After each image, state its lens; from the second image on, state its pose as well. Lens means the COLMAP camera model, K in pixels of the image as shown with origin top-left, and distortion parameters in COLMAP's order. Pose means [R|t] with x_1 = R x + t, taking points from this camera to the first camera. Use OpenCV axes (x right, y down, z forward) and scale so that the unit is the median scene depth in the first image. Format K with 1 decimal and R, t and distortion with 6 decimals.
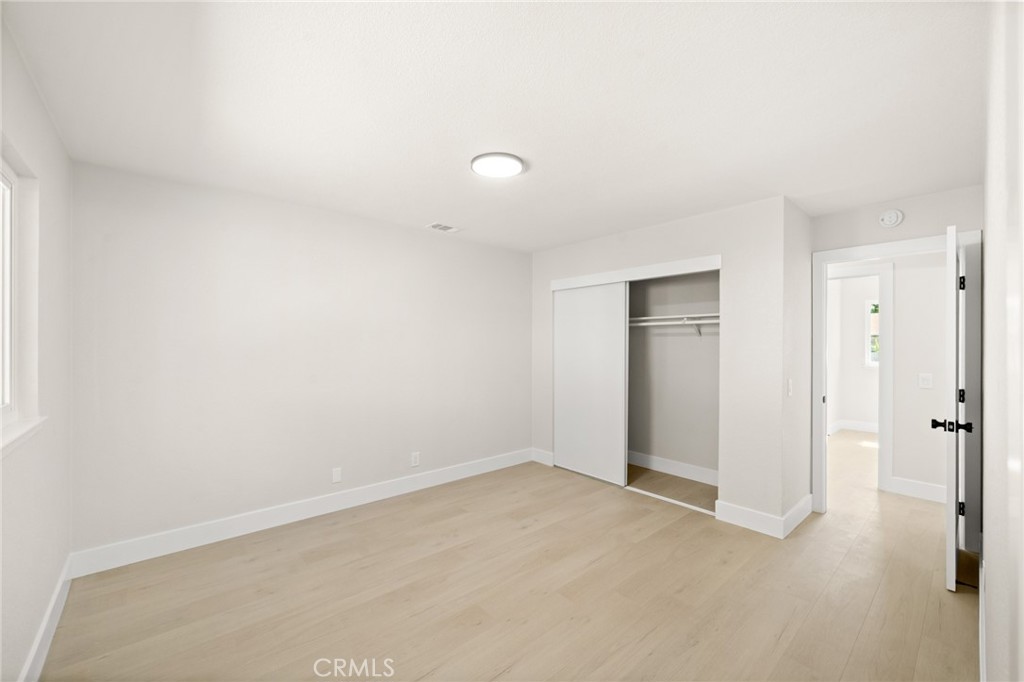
lens RADIAL K [[402.7, 0, 510.9], [0, 402.7, 339.8], [0, 0, 1]] dist [-0.001137, -0.000496]
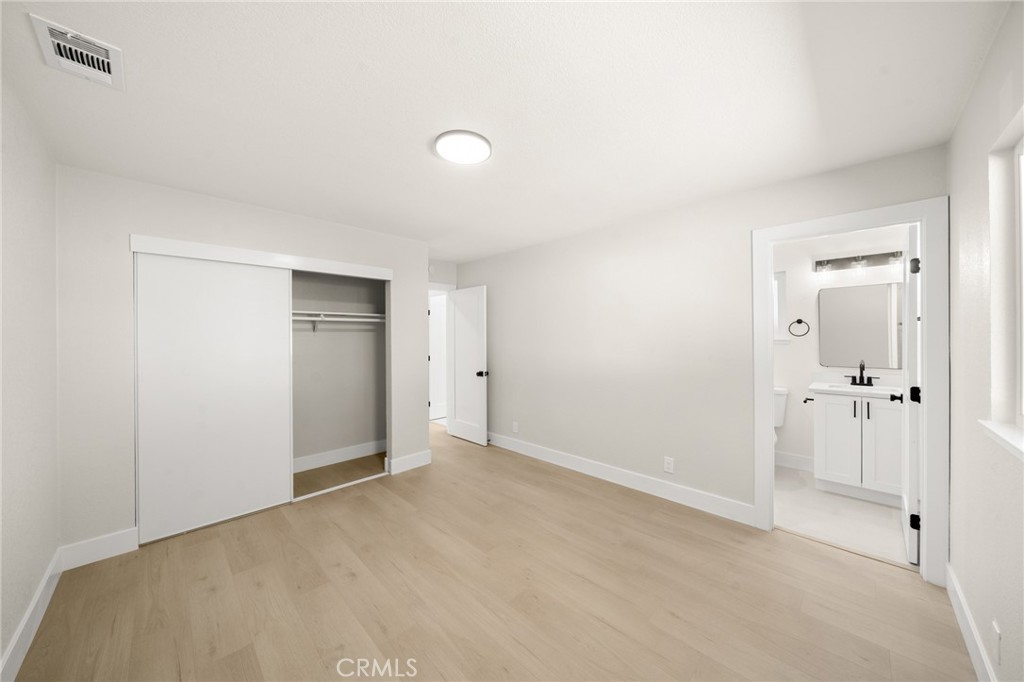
lens RADIAL K [[347.8, 0, 510.8], [0, 347.8, 337.5], [0, 0, 1]] dist [-0.001151, -0.000104]
pose [[-0.052330, -0.005820, 0.998613, -0.513823], [-0.000580, 0.999983, 0.005798, -0.000036], [-0.998630, -0.000276, -0.052332, 0.569063]]
